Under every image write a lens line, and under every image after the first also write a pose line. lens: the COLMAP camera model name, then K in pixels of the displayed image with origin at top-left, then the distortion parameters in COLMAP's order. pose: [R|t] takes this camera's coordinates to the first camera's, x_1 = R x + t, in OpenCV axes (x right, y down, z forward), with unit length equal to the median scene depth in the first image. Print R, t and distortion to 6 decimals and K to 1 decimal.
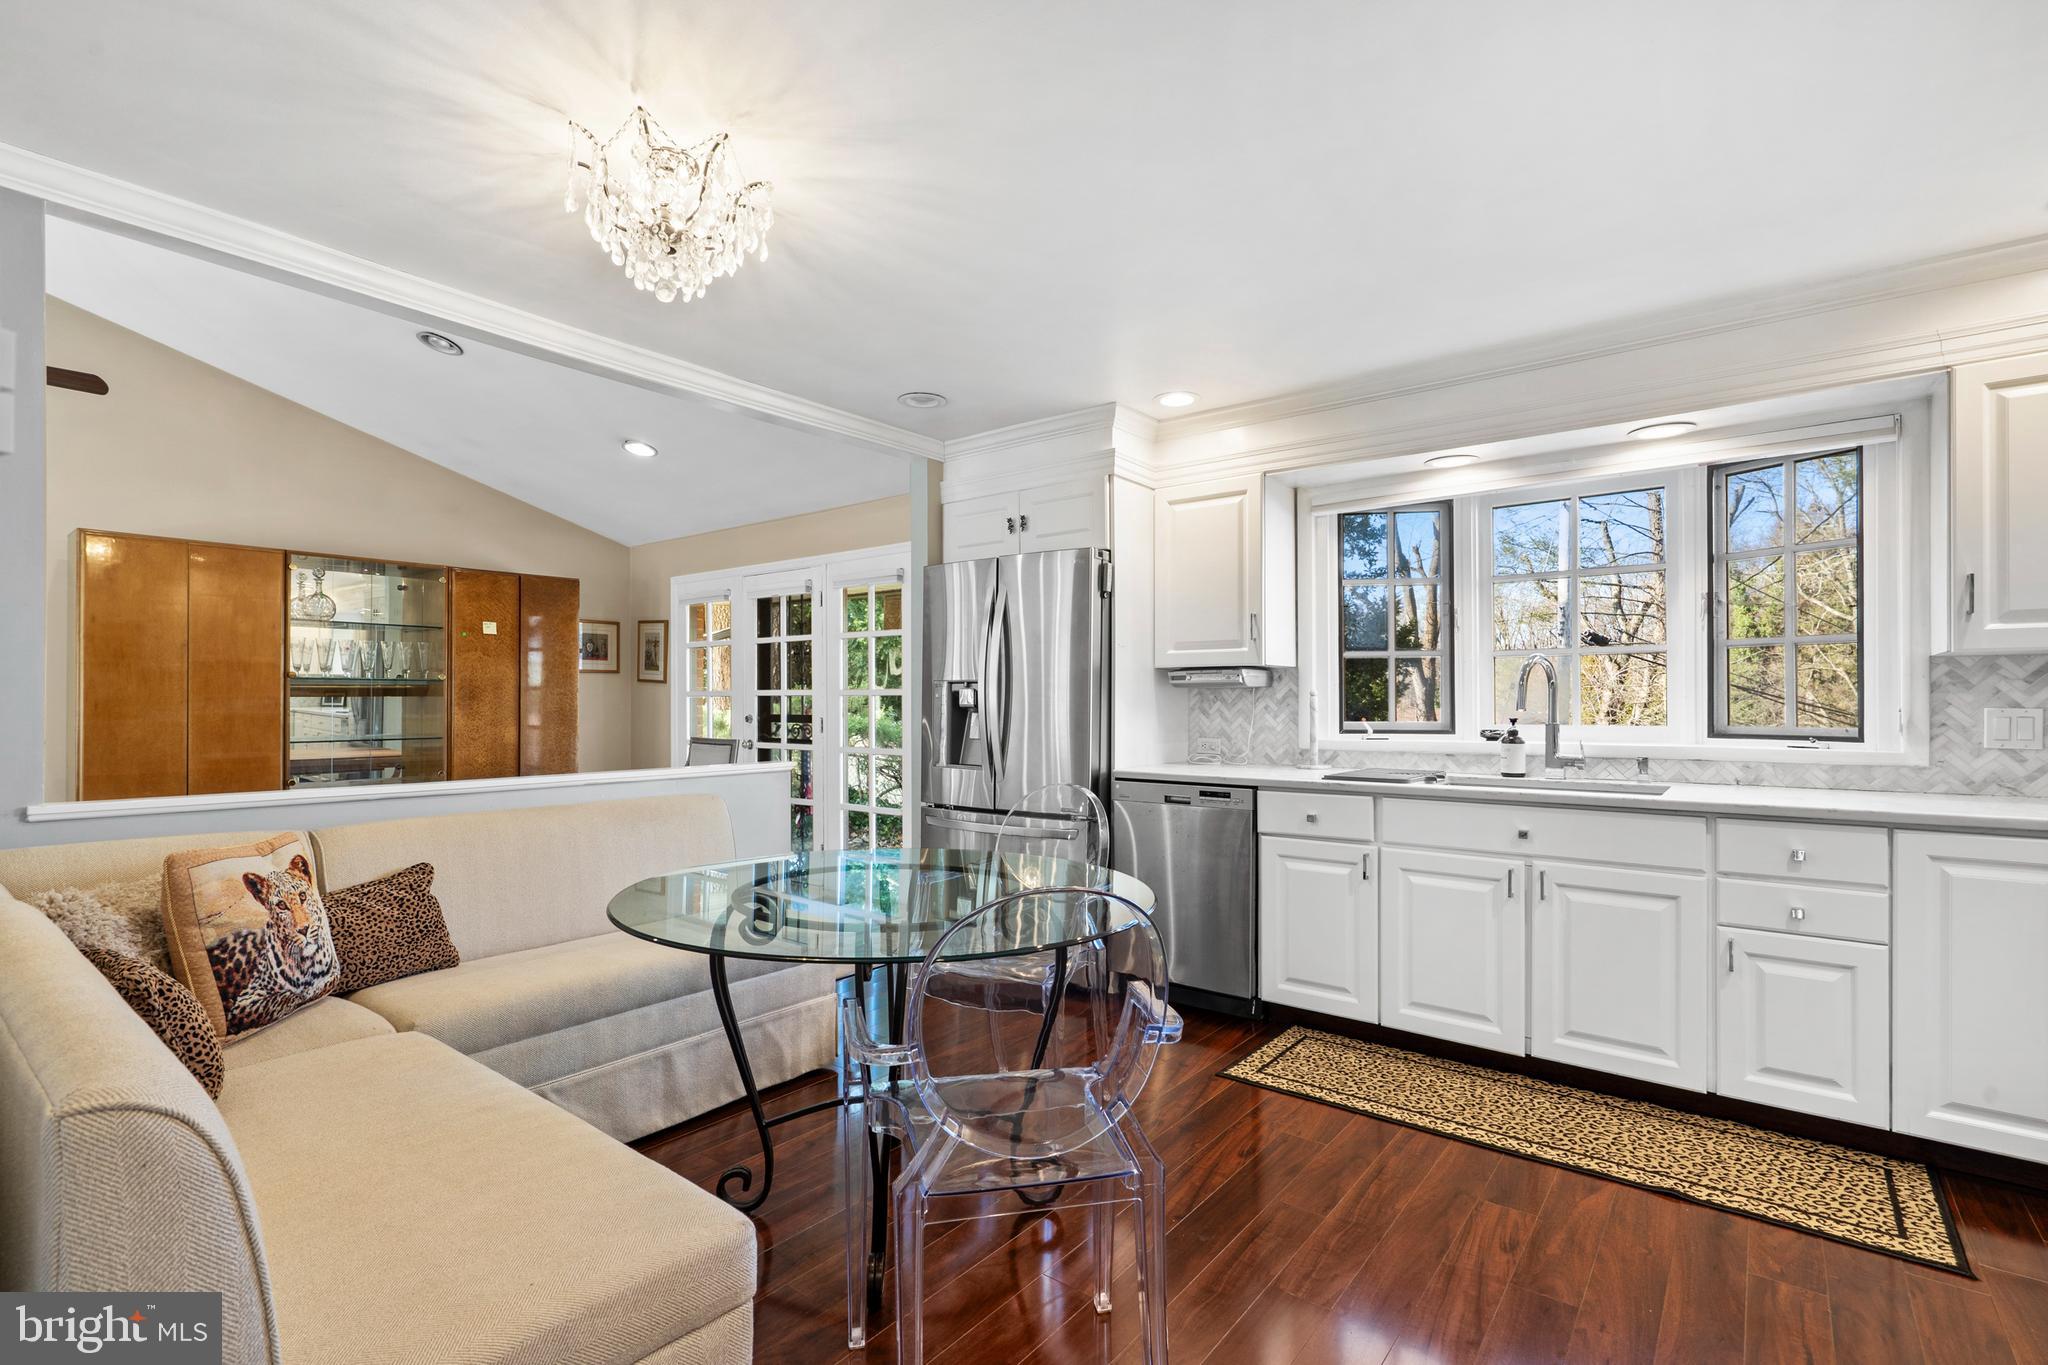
lens RADIAL K [[940.1, 0, 1028.6], [0, 940.1, 710.4], [0, 0, 1]] dist [-0.003055, -0.000089]
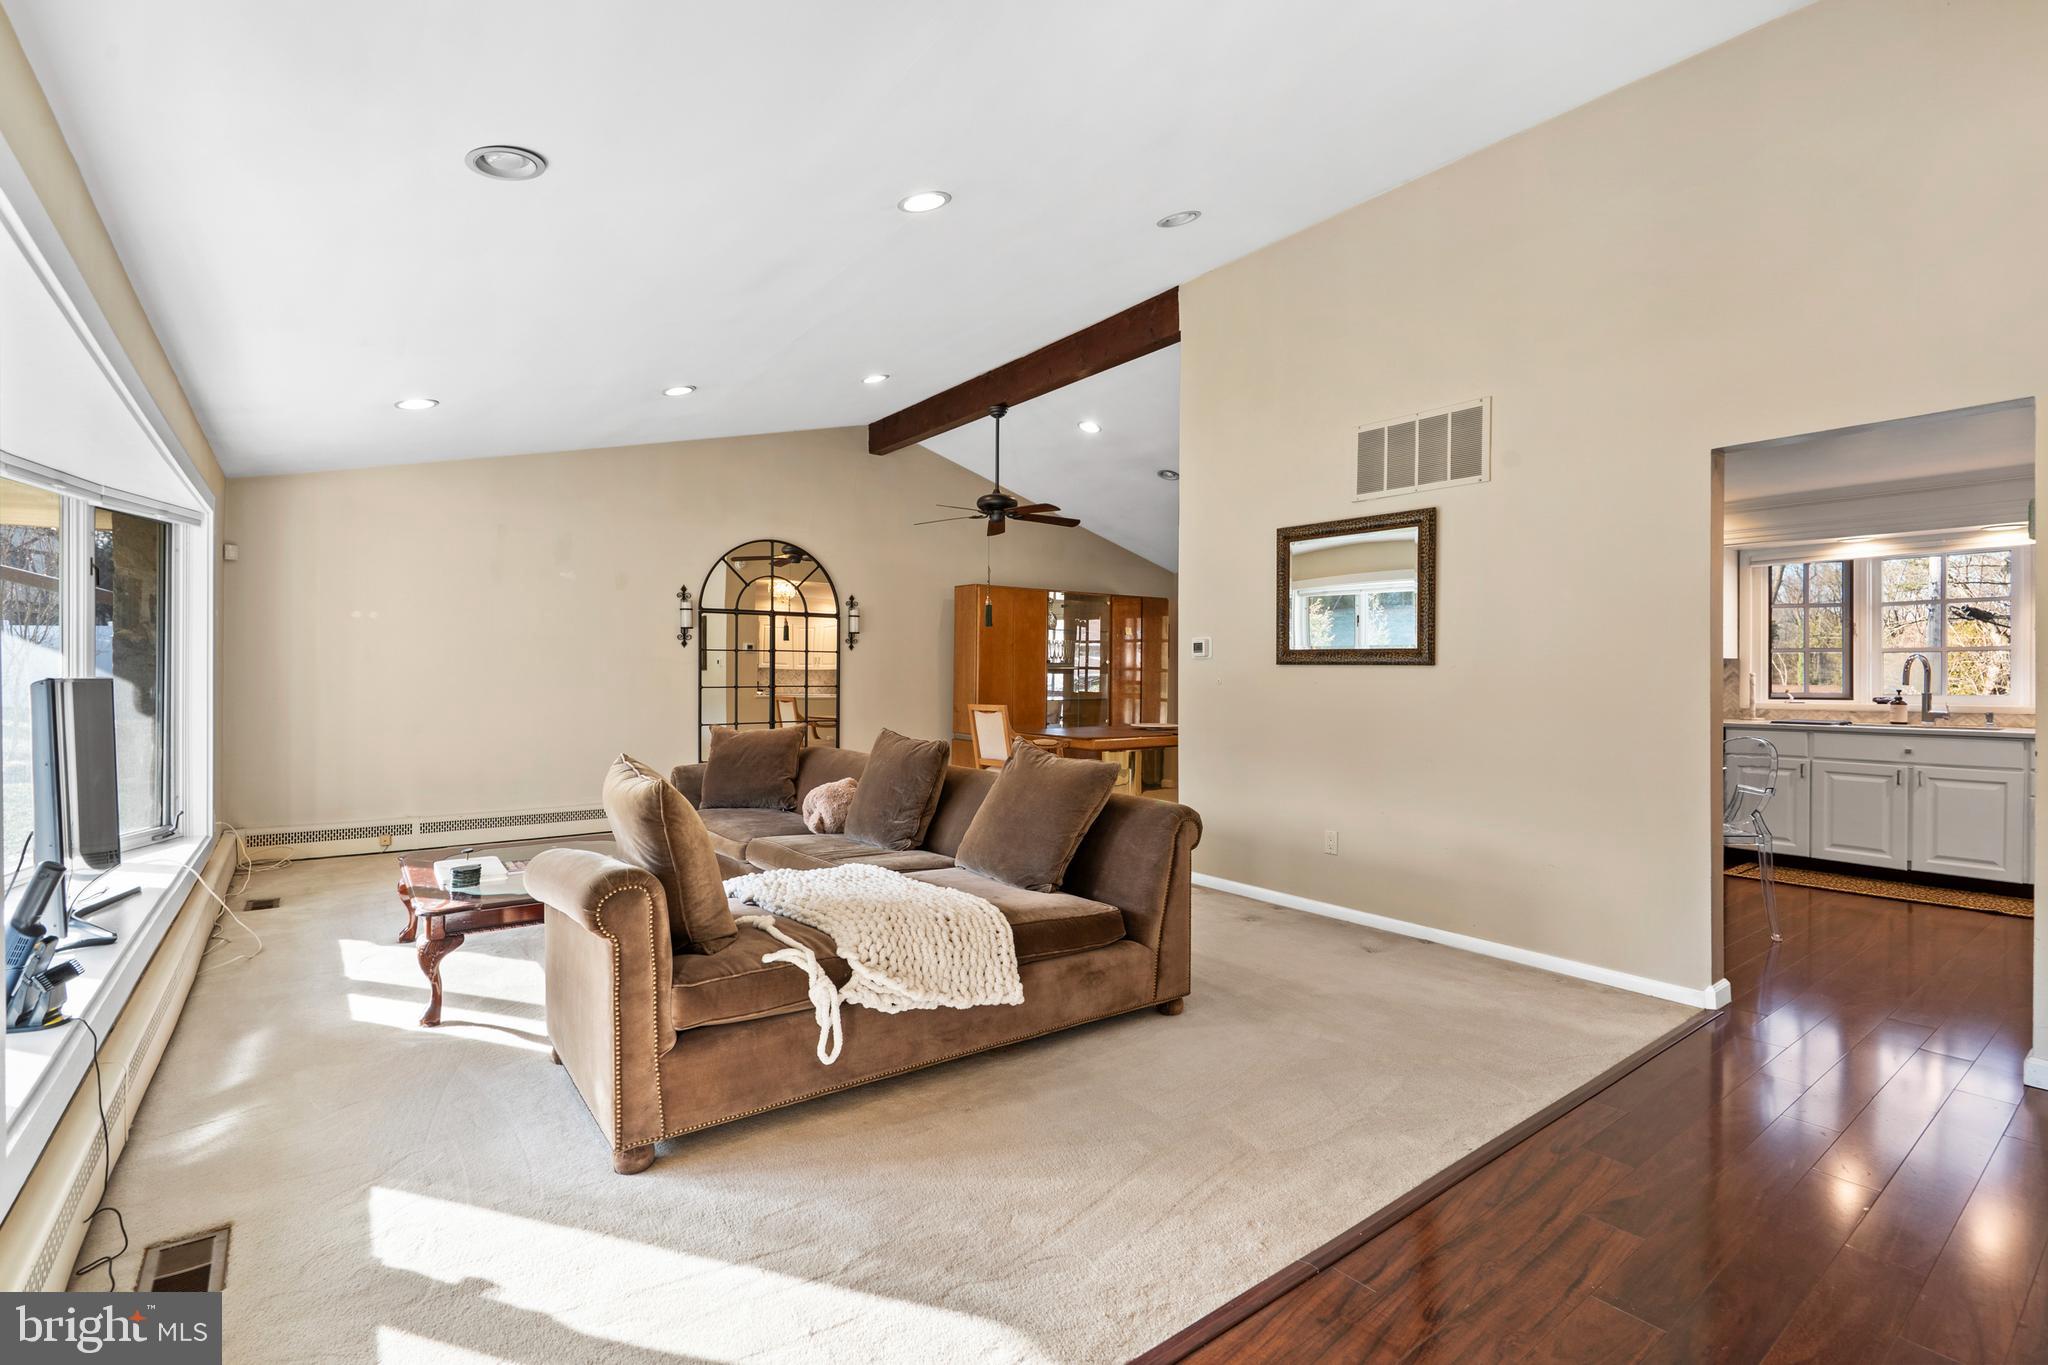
lens RADIAL K [[940.1, 0, 1026.7], [0, 940.1, 688.7], [0, 0, 1]] dist [-0.003055, -0.000089]
pose [[0.968217, 0.007524, -0.249997, -0.591119], [-0.005998, 0.999958, 0.006866, 0.003792], [0.250038, -0.005149, 0.968222, -1.042385]]
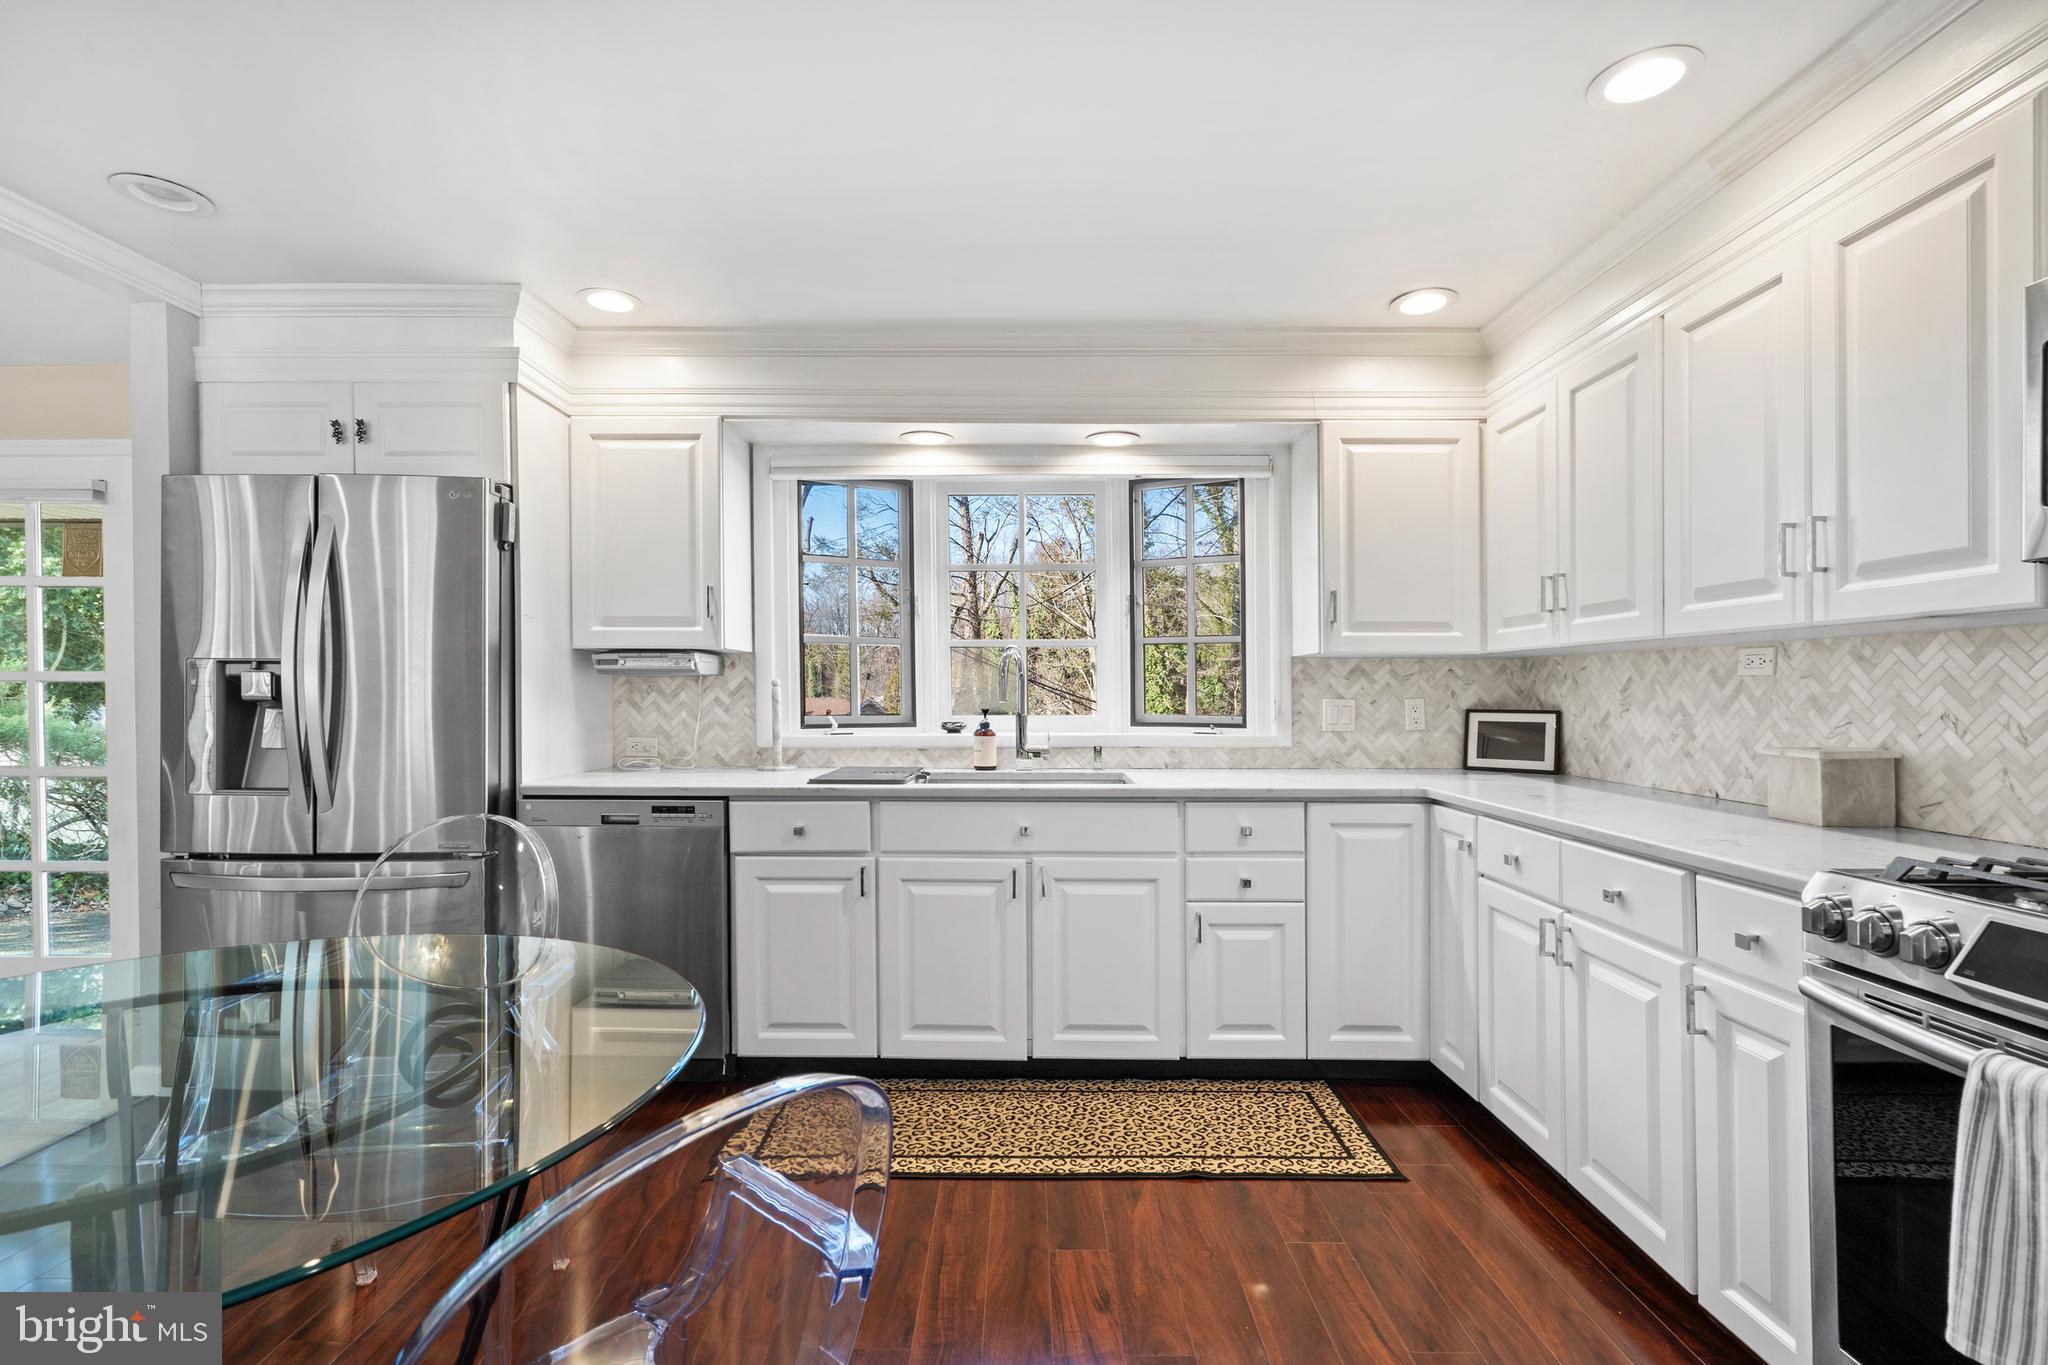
lens RADIAL K [[940.1, 0, 1027.8], [0, 940.1, 706.8], [0, 0, 1]] dist [-0.003055, -0.000089]
pose [[0.788900, -0.008057, 0.614469, -0.053051], [0.003441, 0.999956, 0.008694, -0.003376], [-0.614512, -0.004744, 0.788893, 0.196818]]
